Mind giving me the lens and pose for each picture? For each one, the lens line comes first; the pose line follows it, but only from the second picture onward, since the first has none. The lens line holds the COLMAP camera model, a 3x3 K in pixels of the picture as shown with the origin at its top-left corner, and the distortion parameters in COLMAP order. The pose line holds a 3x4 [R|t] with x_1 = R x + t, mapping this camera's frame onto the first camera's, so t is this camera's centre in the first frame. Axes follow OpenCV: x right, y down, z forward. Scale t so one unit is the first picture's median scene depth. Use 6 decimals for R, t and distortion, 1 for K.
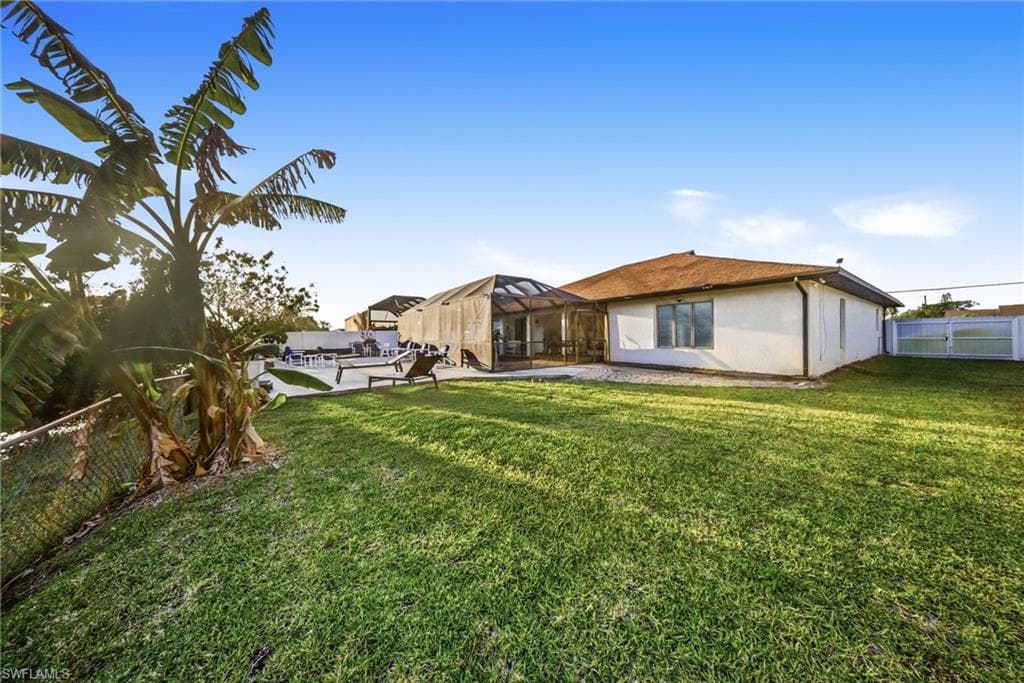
lens RADIAL K [[305.1, 0, 516.0], [0, 305.1, 339.6], [0, 0, 1]] dist [0.000342, -0.000074]
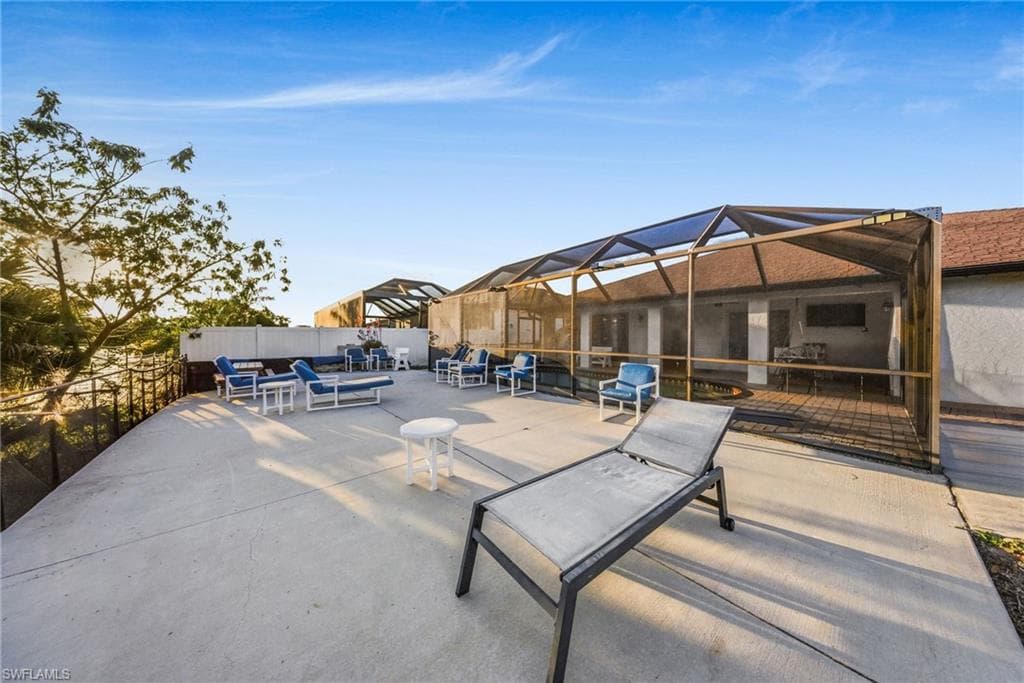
lens RADIAL K [[305.1, 0, 516.0], [0, 305.1, 339.6], [0, 0, 1]] dist [0.000342, -0.000074]
pose [[0.994949, 0.015525, 0.099170, -0.262799], [-0.015286, 0.999878, -0.003176, -0.007231], [-0.099207, 0.001644, 0.995065, 0.368138]]
